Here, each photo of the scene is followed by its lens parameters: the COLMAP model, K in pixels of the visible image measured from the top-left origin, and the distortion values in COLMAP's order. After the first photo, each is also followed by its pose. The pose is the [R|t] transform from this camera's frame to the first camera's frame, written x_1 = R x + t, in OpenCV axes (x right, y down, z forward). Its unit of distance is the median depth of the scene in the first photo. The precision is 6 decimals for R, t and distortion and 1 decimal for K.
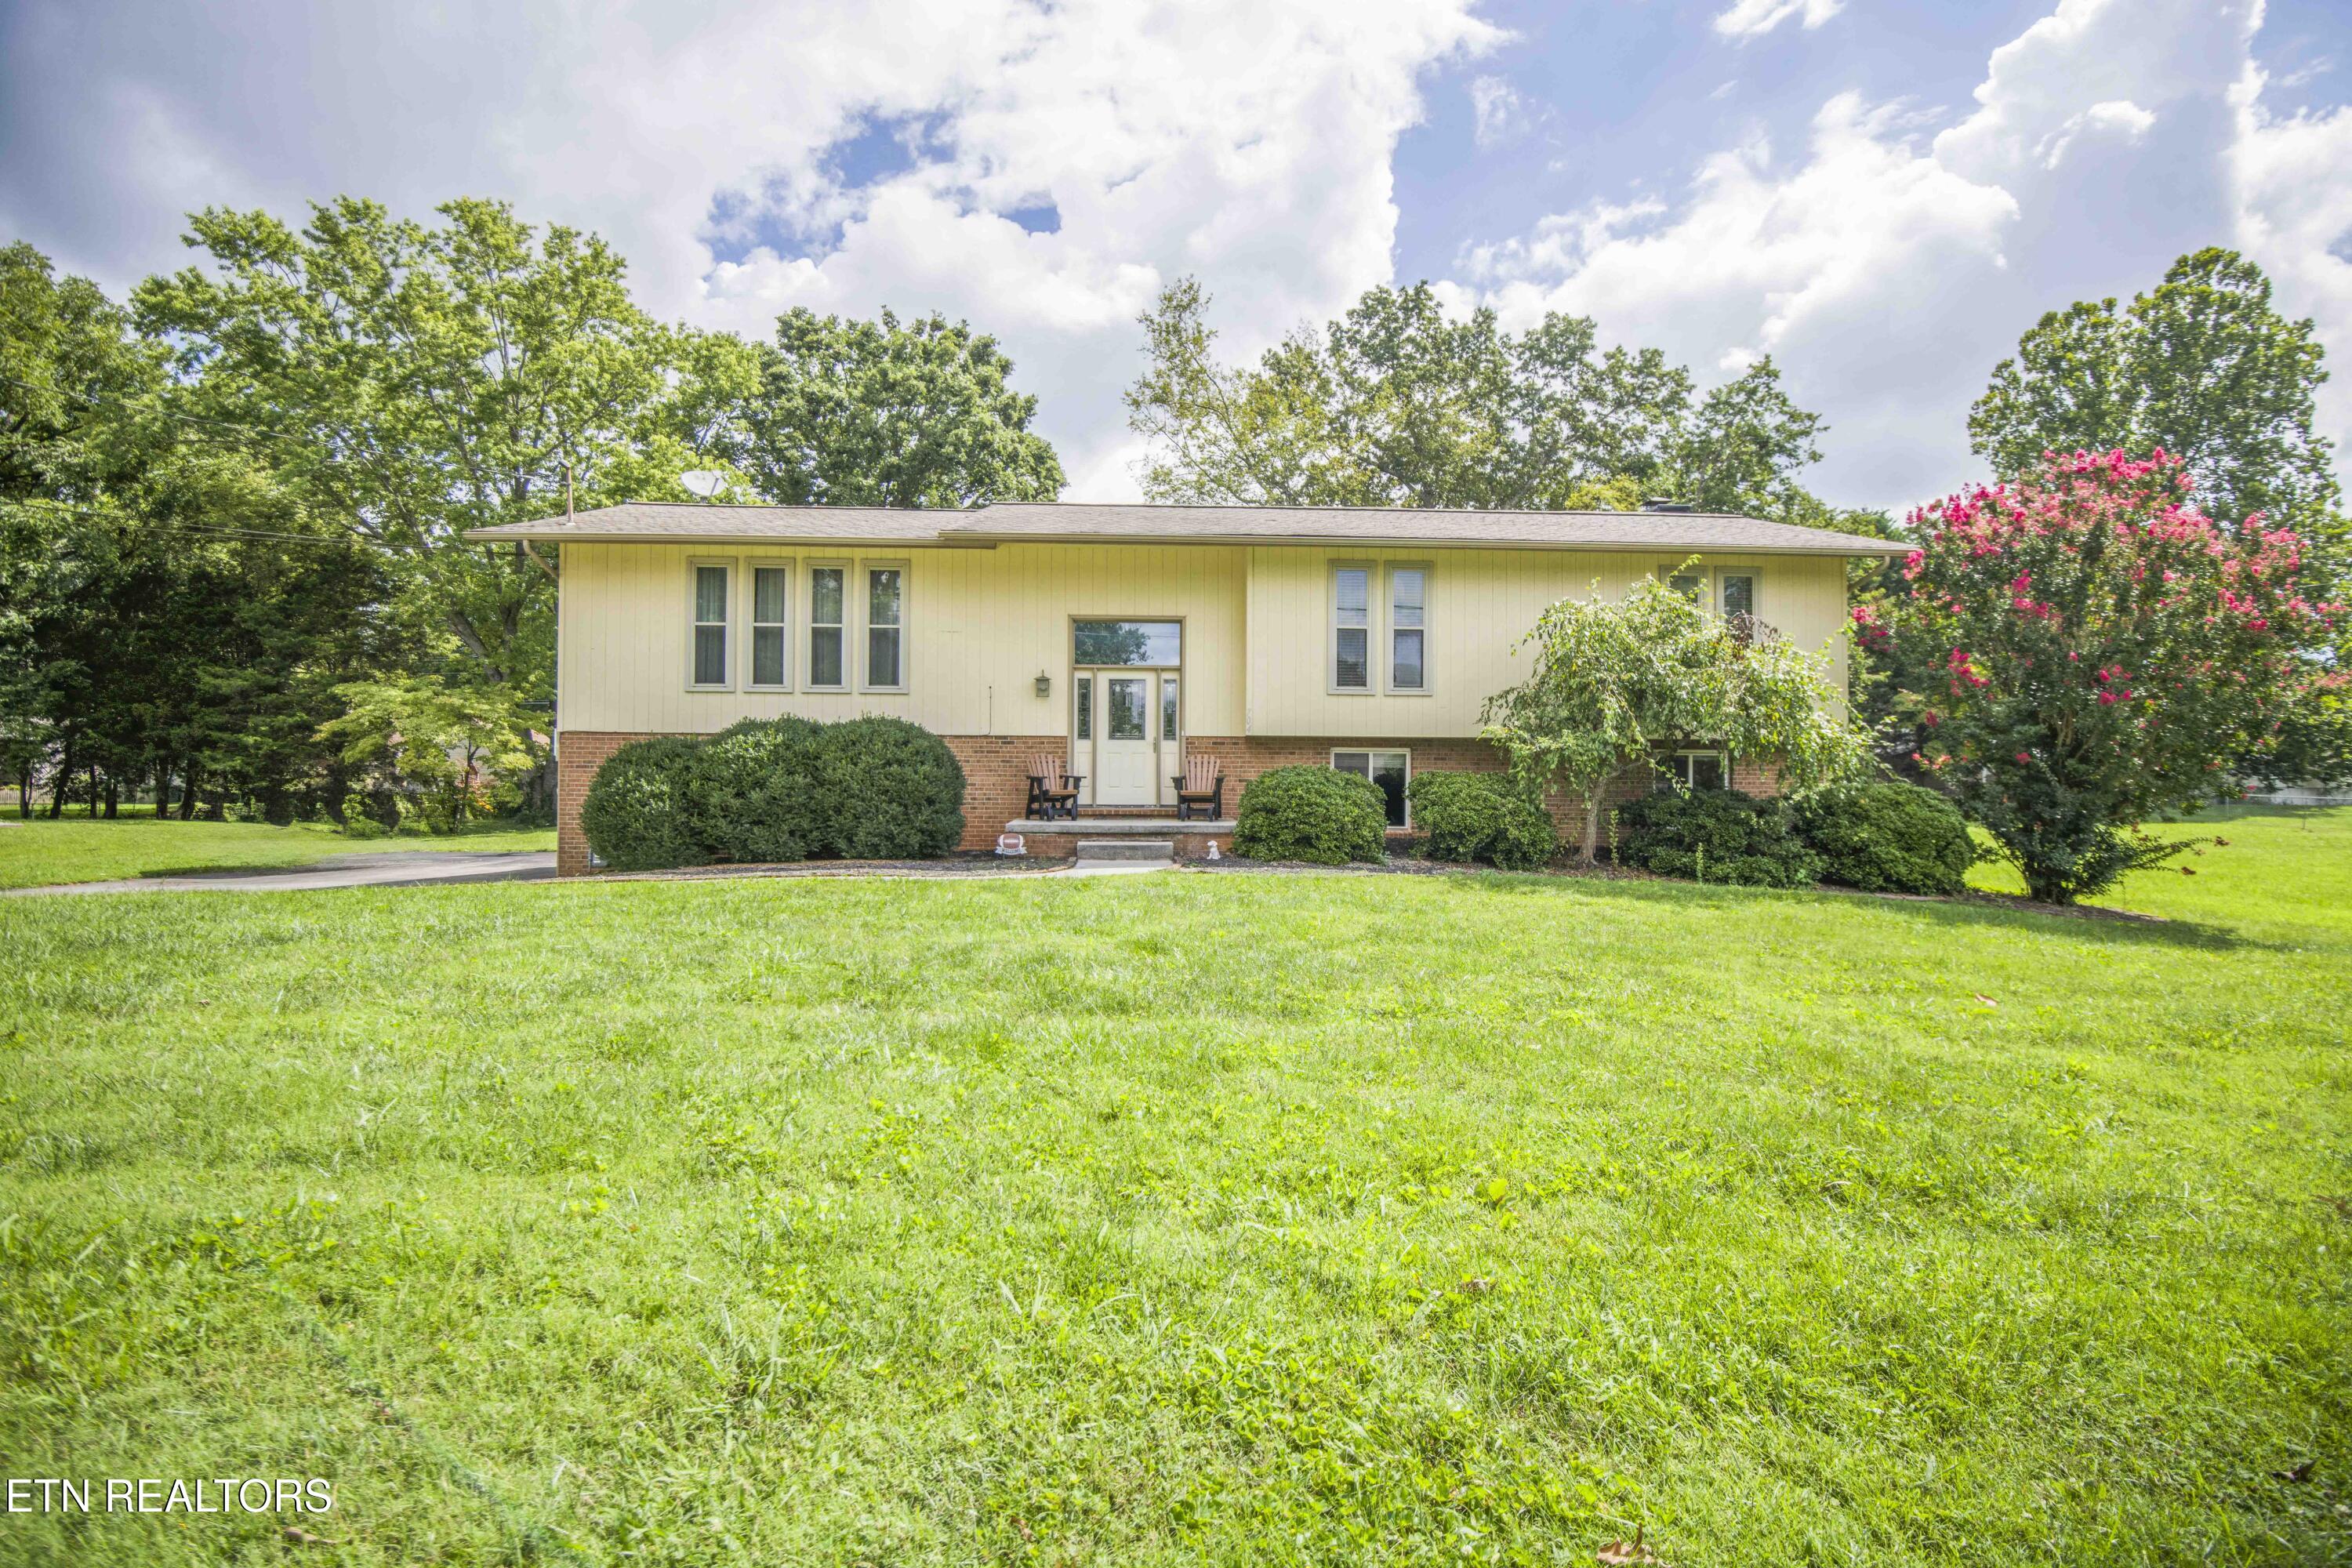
lens RADIAL K [[1107.9, 0, 1176.0], [0, 1107.9, 784.0], [0, 0, 1]] dist [0.000983, -0.015449]
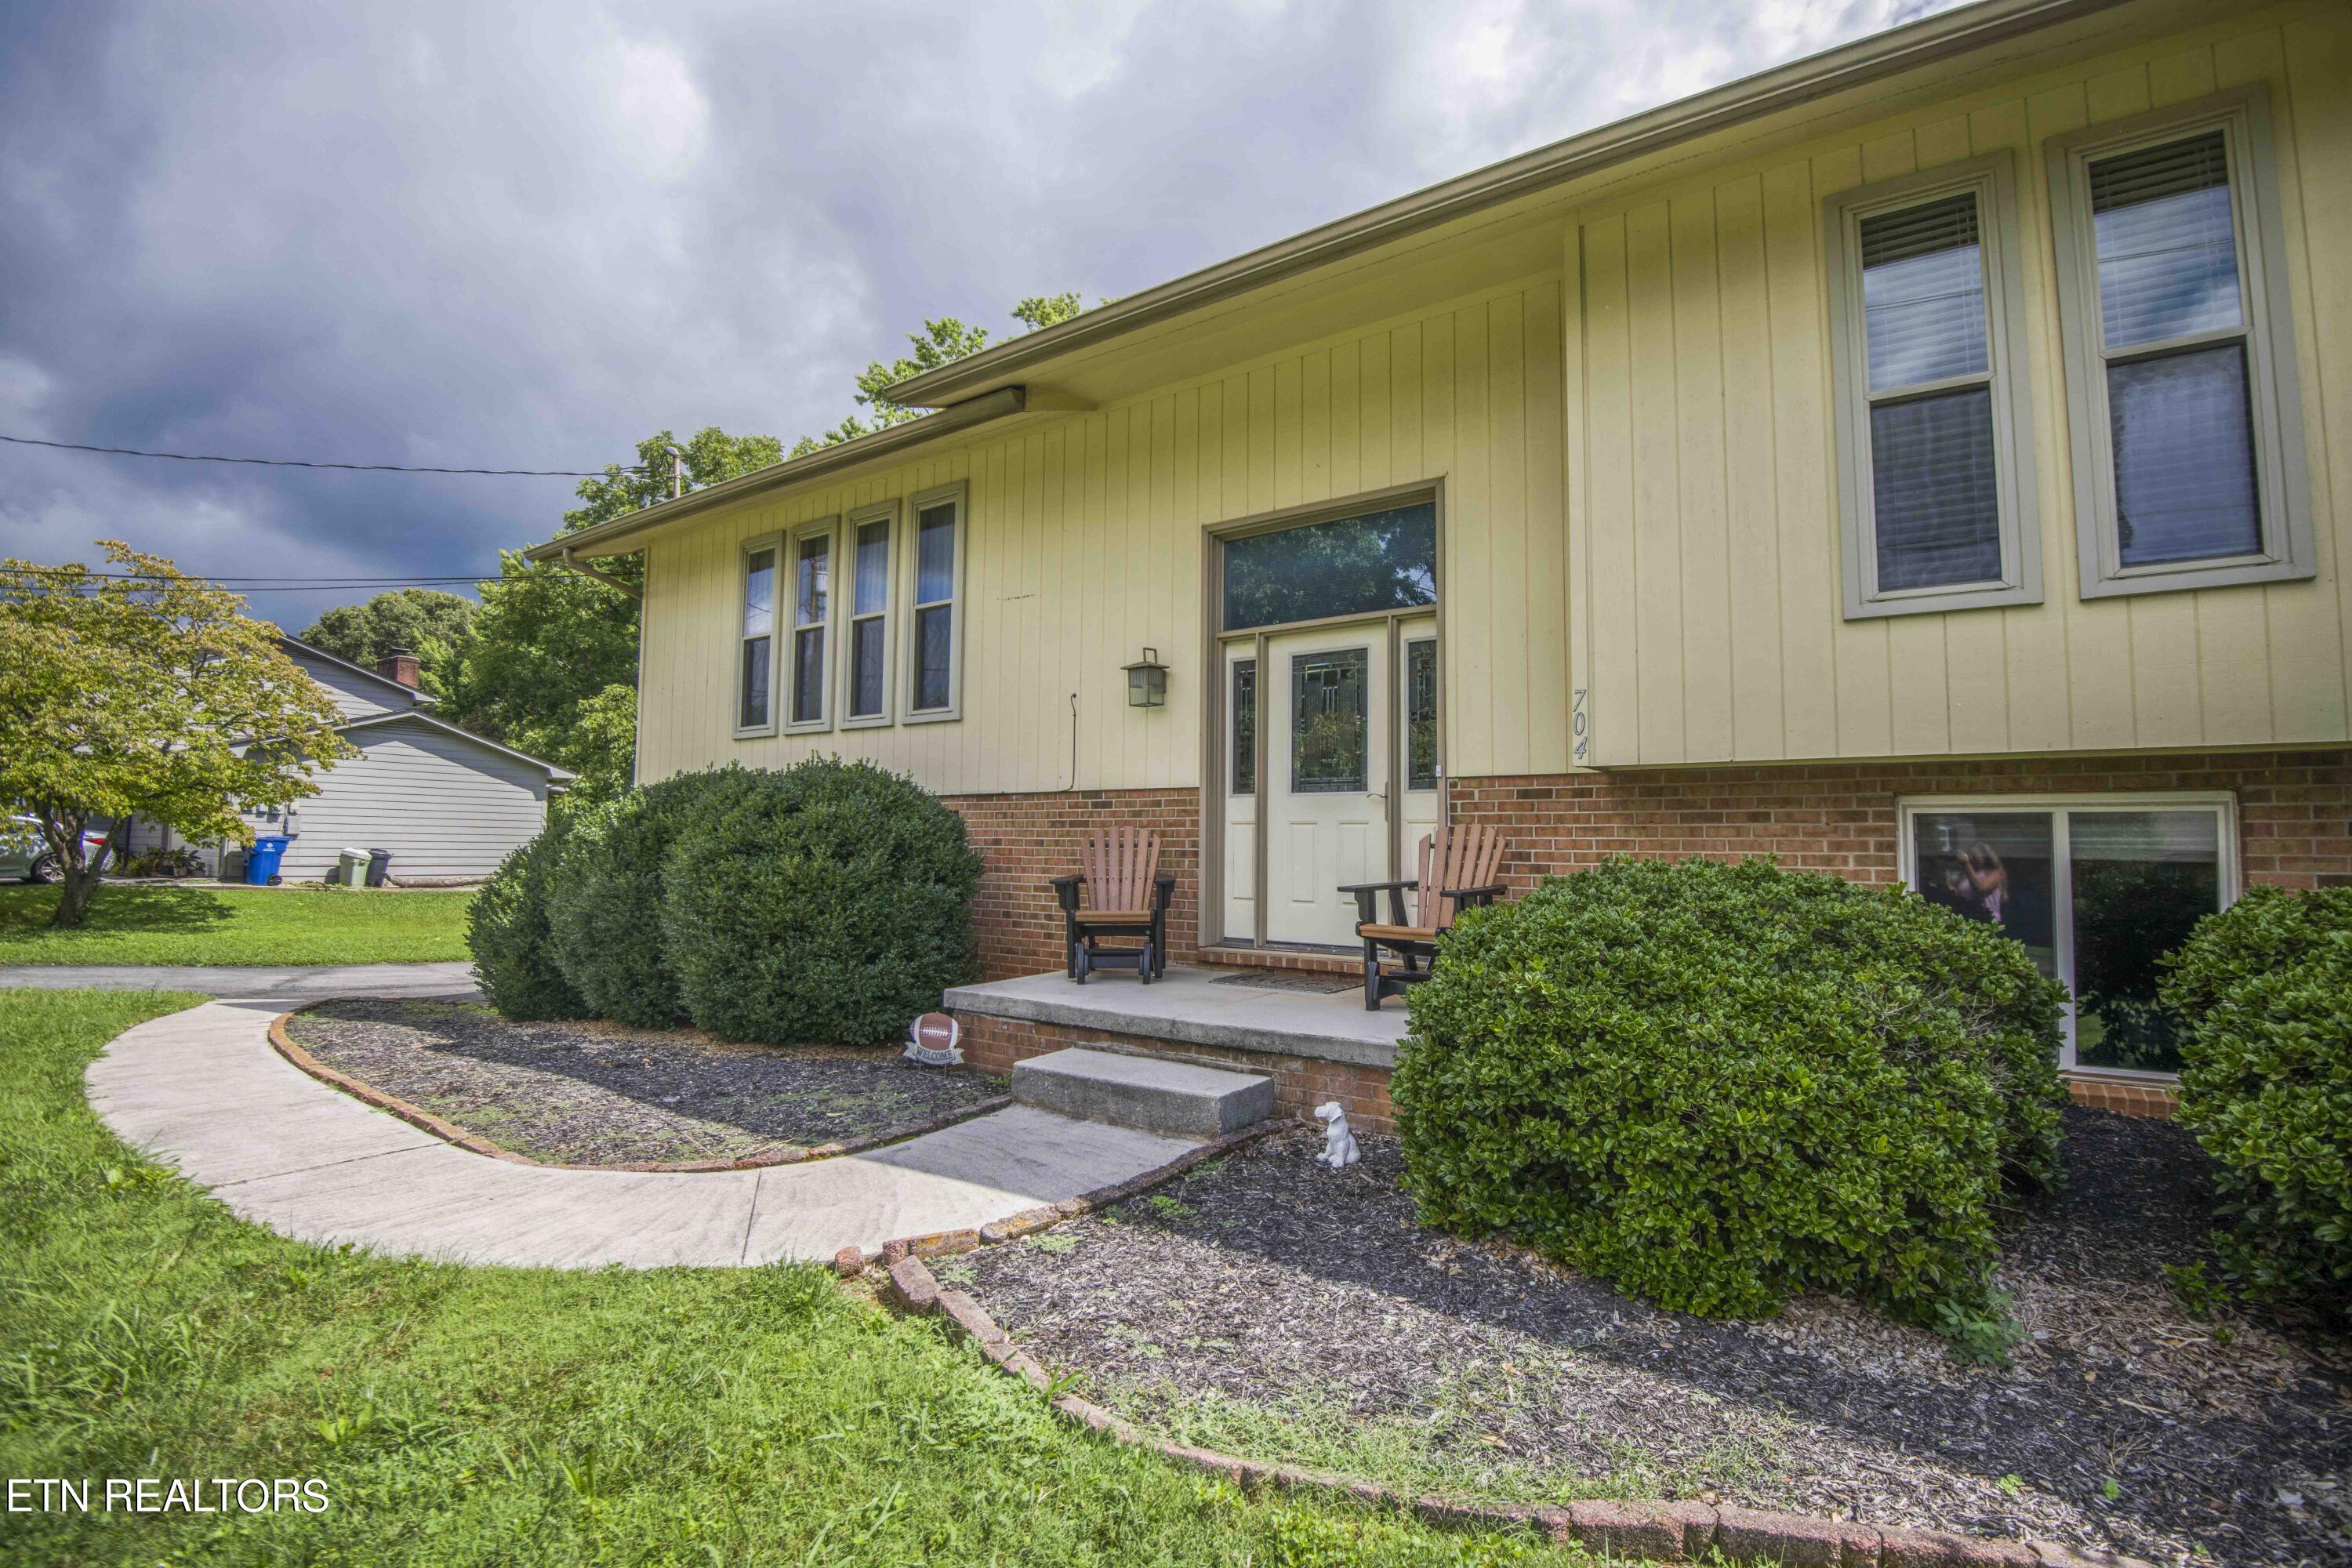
lens RADIAL K [[1063.1, 0, 1186.5], [0, 1063.1, 772.4], [0, 0, 1]] dist [0.029779, -0.056027]
pose [[0.781789, -0.041303, -0.622174, 0.171934], [-0.002230, 0.997612, -0.069029, -0.018648], [0.623539, 0.055353, 0.779830, 0.652426]]
